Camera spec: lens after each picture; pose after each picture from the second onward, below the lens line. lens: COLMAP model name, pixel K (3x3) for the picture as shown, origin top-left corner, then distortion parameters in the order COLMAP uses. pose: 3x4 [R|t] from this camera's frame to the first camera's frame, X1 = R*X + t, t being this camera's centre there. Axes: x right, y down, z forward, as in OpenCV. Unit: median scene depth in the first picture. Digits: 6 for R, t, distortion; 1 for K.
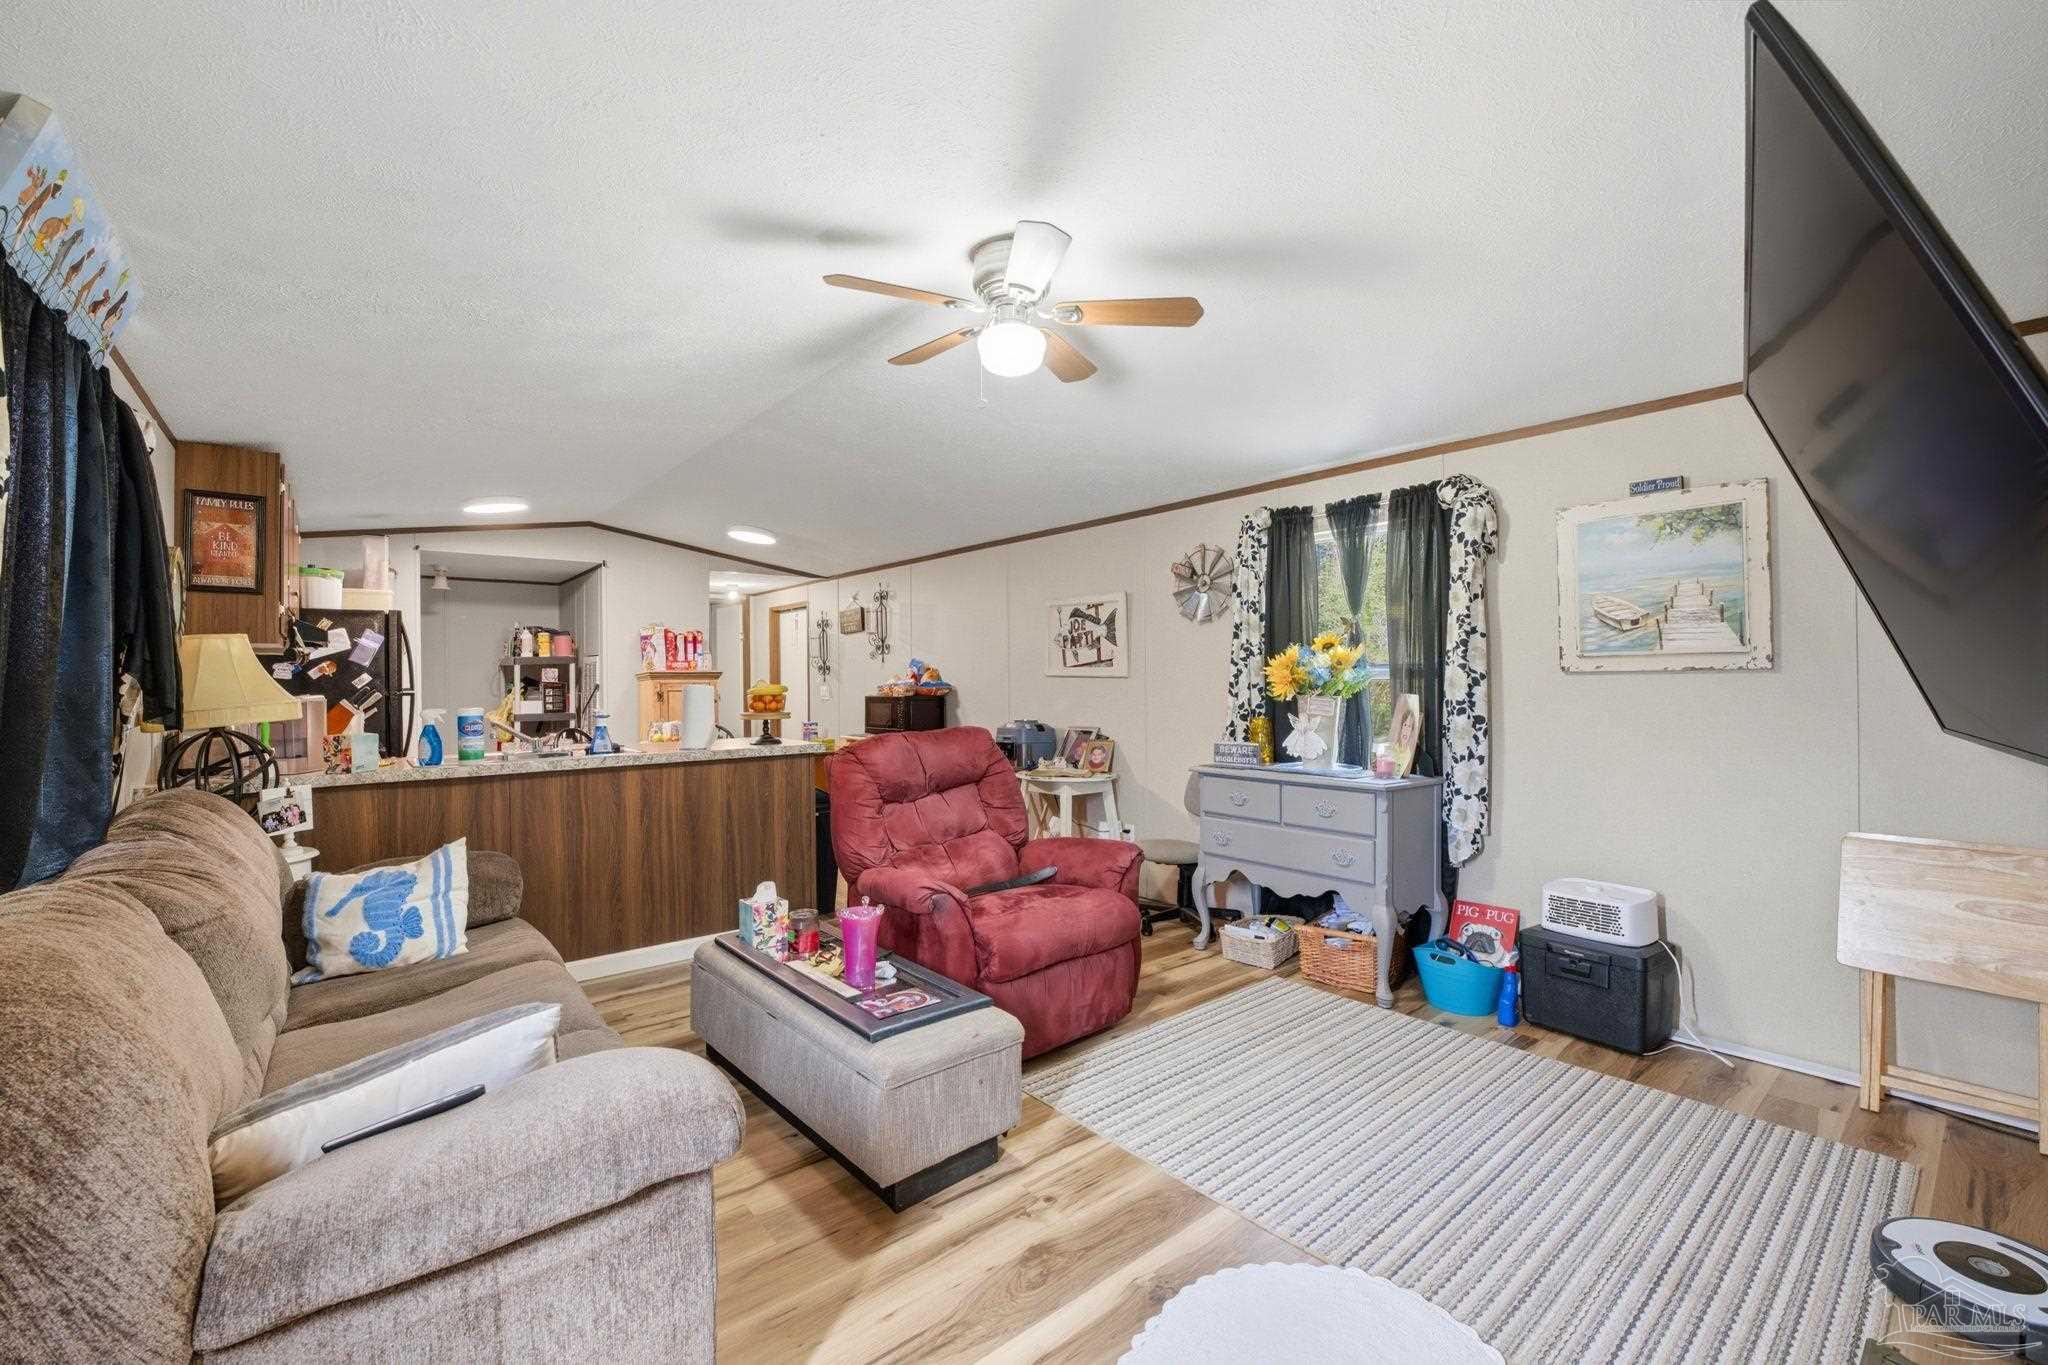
lens RADIAL K [[841.6, 0, 1032.0], [0, 841.6, 677.9], [0, 0, 1]] dist [-0.018732, 0.000574]
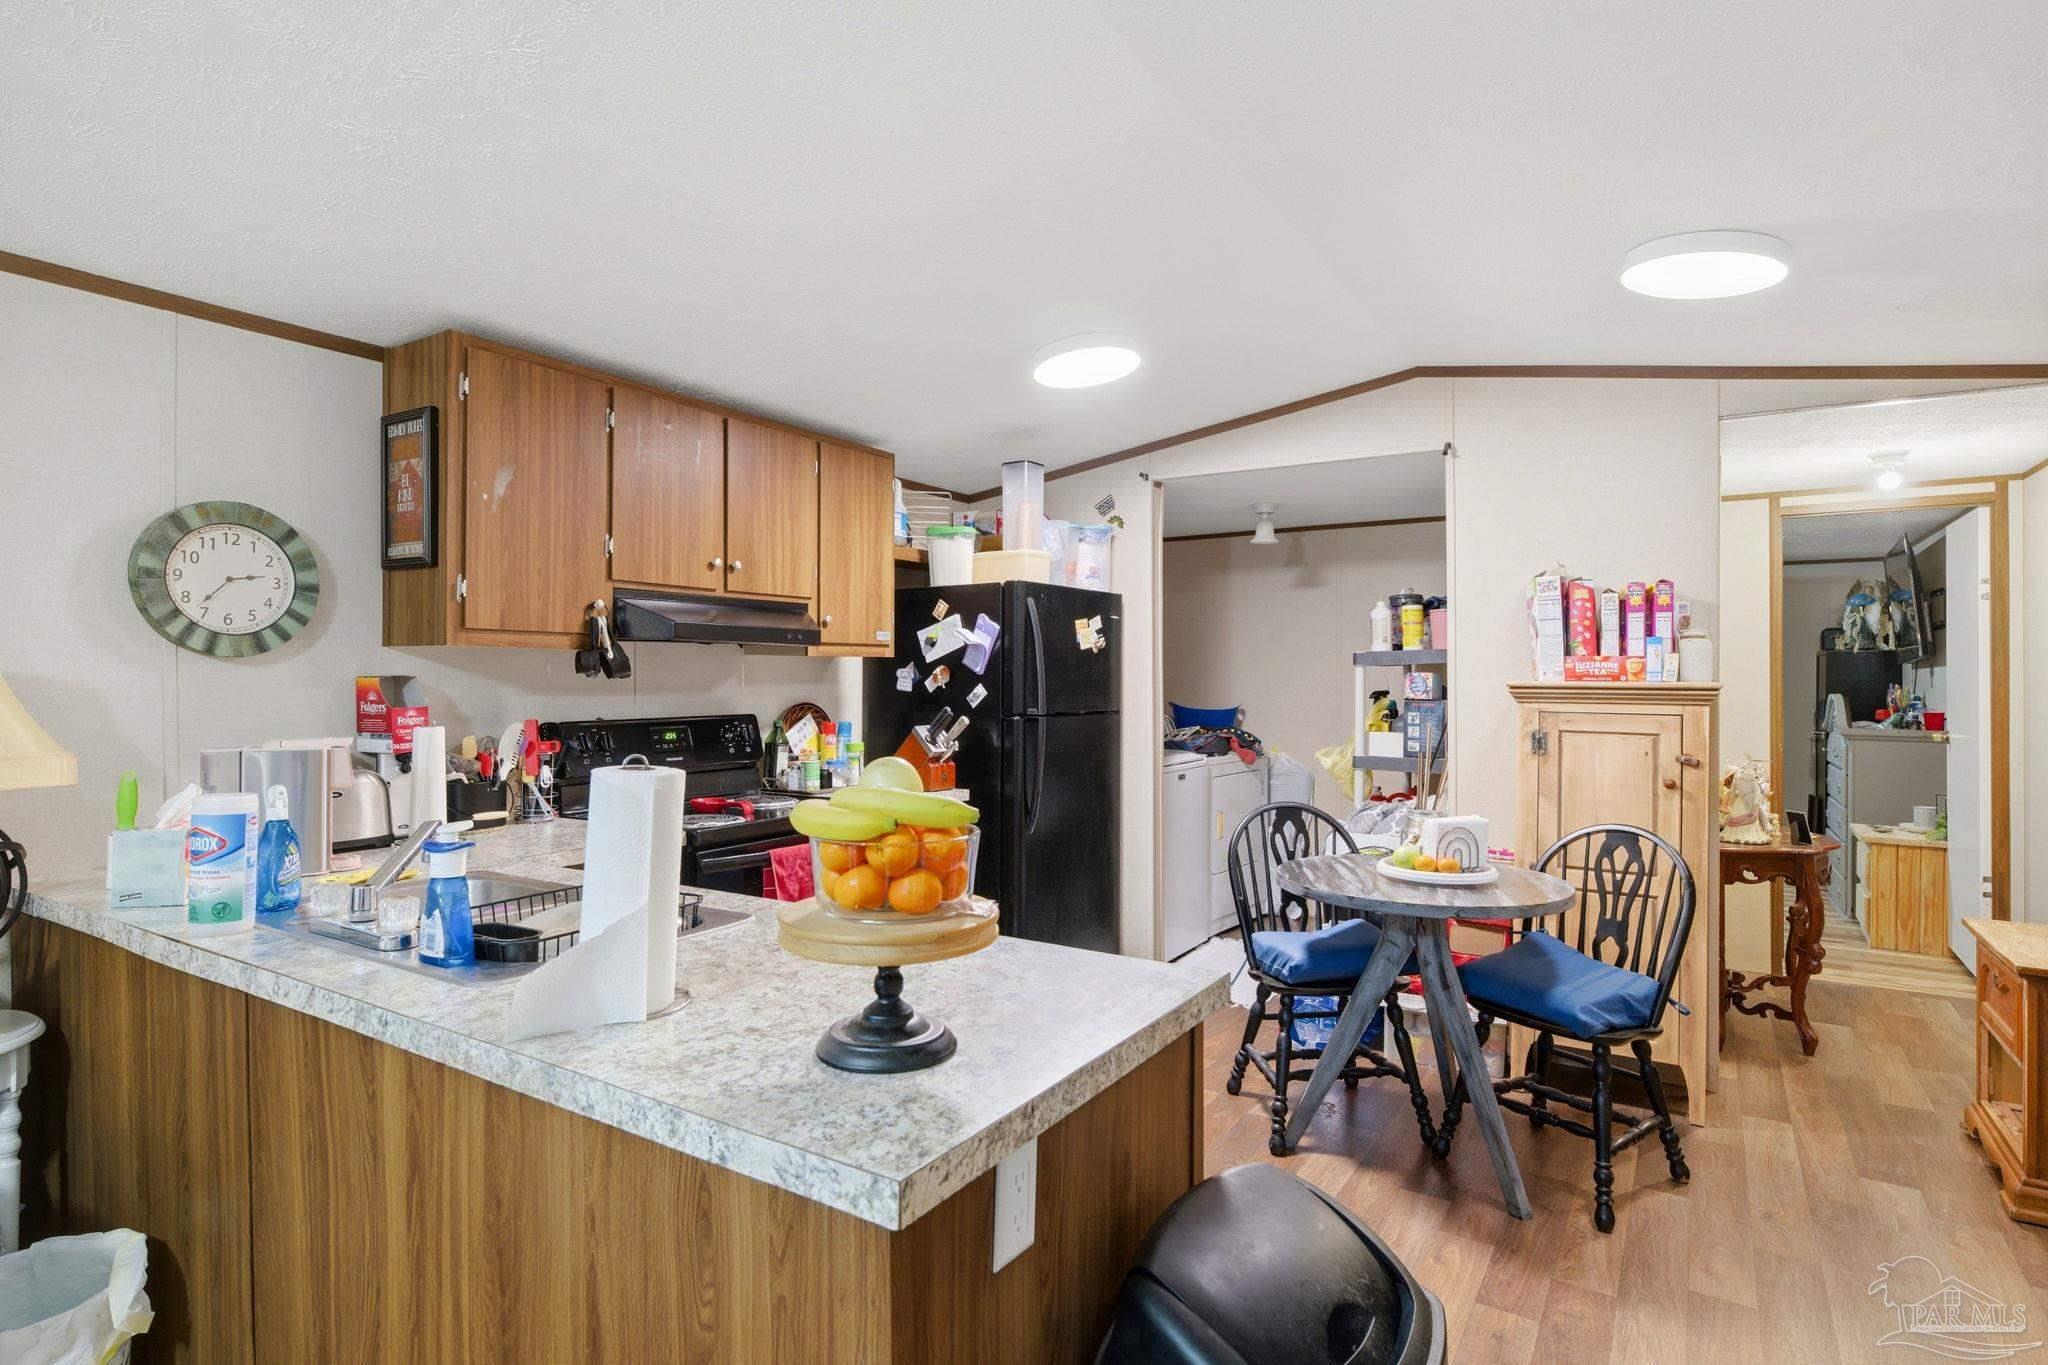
lens RADIAL K [[1044.6, 0, 1033.5], [0, 1044.6, 682.3], [0, 0, 1]] dist [0.000500, 0.000006]
pose [[0.302394, 0.016657, -0.953037, -0.037122], [-0.006139, 0.999861, 0.015528, -0.020403], [0.953163, 0.001155, 0.302455, 0.828647]]
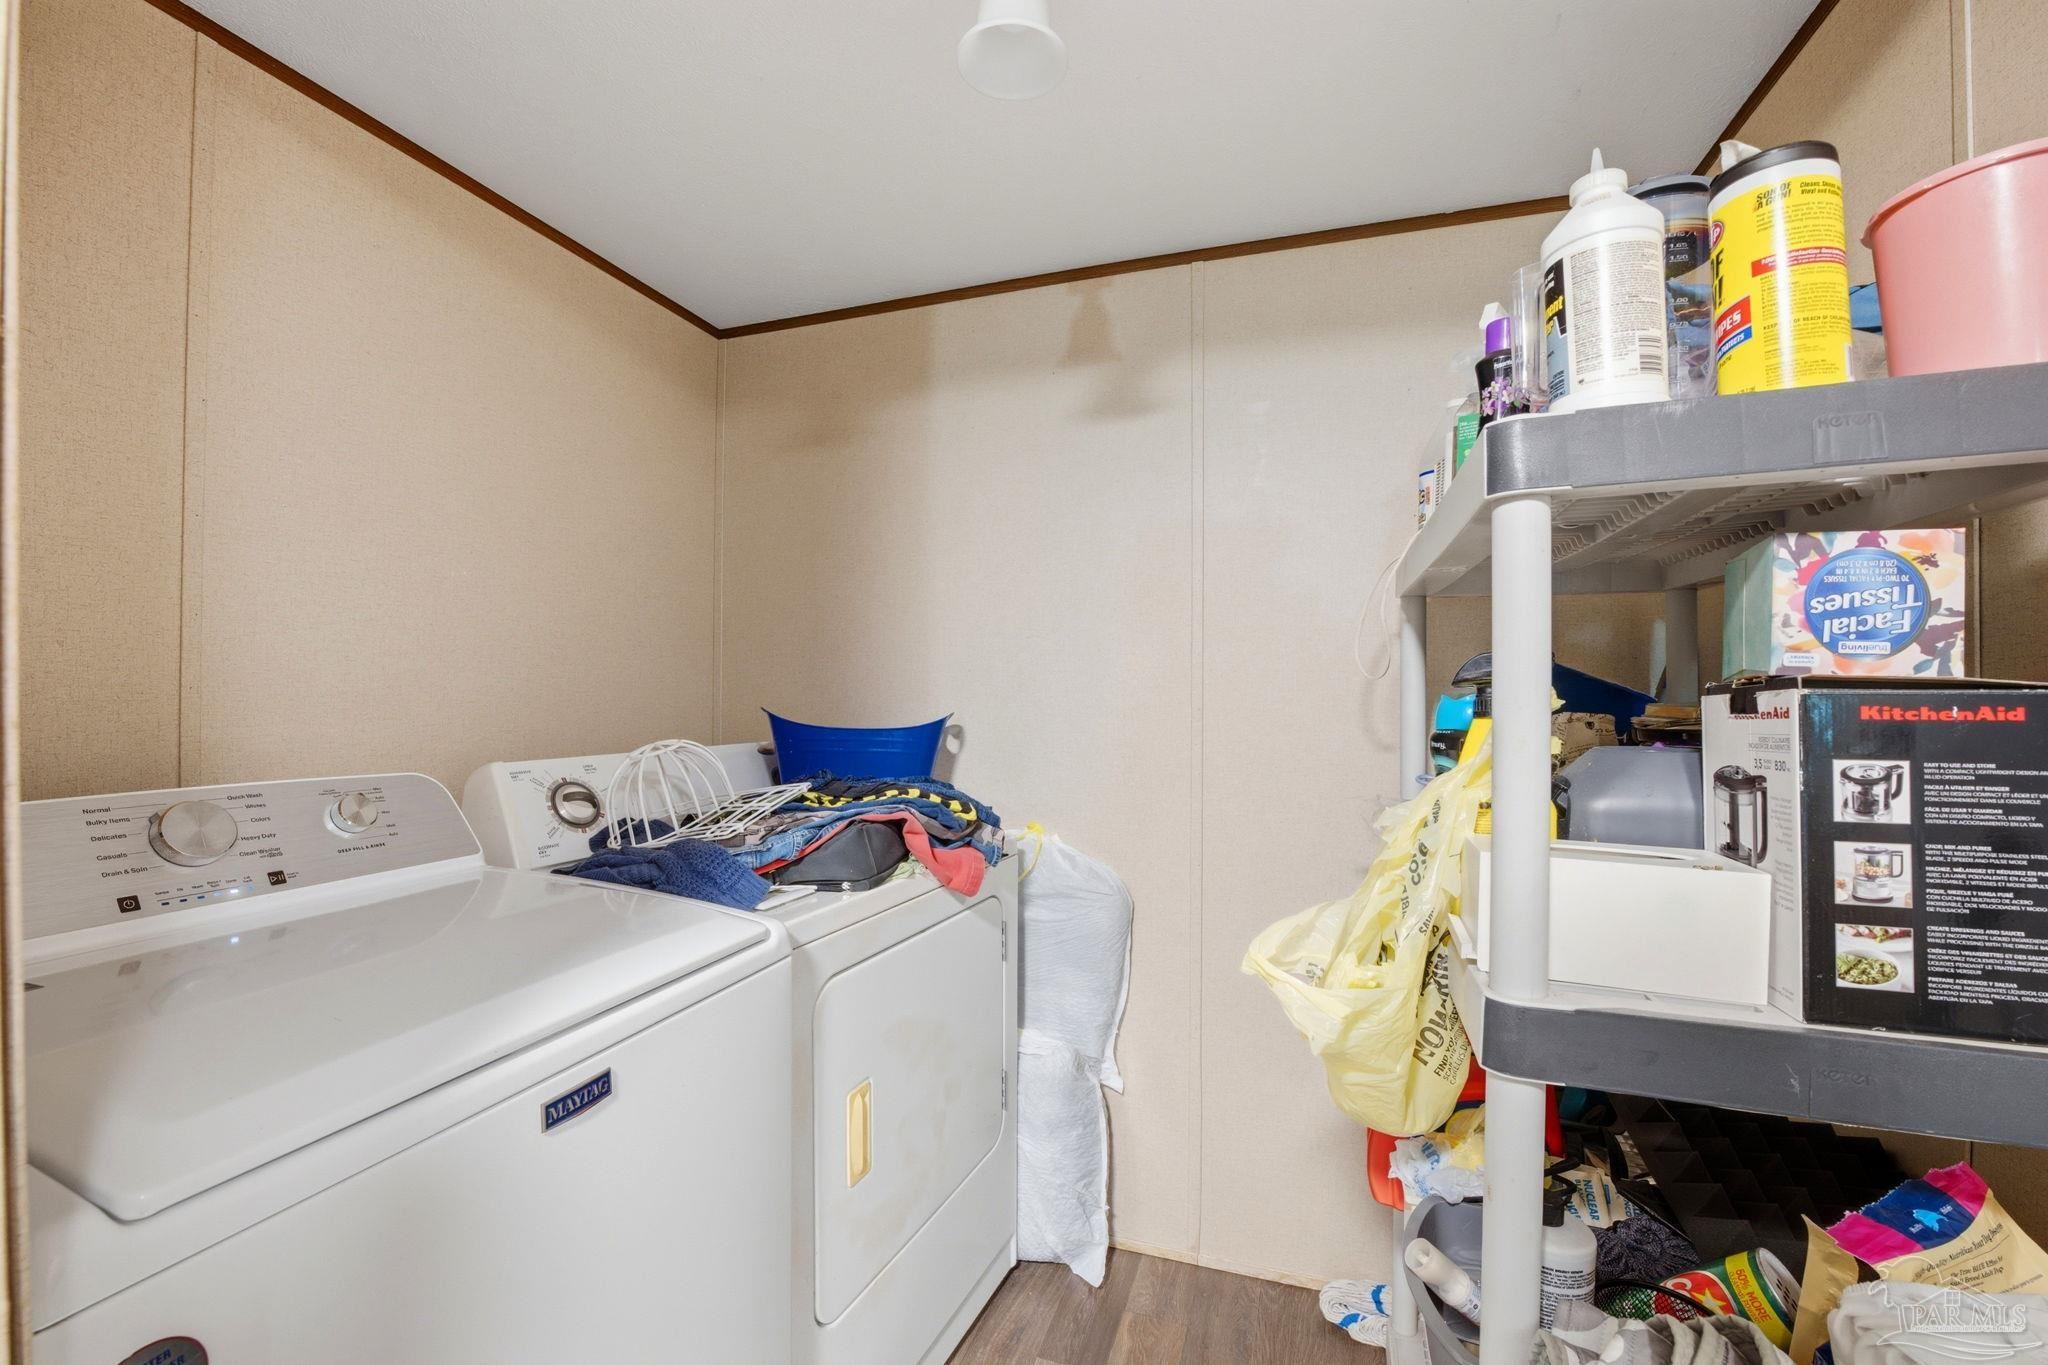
lens RADIAL K [[843.6, 0, 1024.0], [0, 843.6, 682.5], [0, 0, 1]] dist [-0.019472, 0.000391]
pose [[0.514786, 0.003436, -0.857312, -0.791367], [-0.012575, 0.999915, -0.003544, 0.010093], [0.857227, 0.012605, 0.514785, 1.265804]]
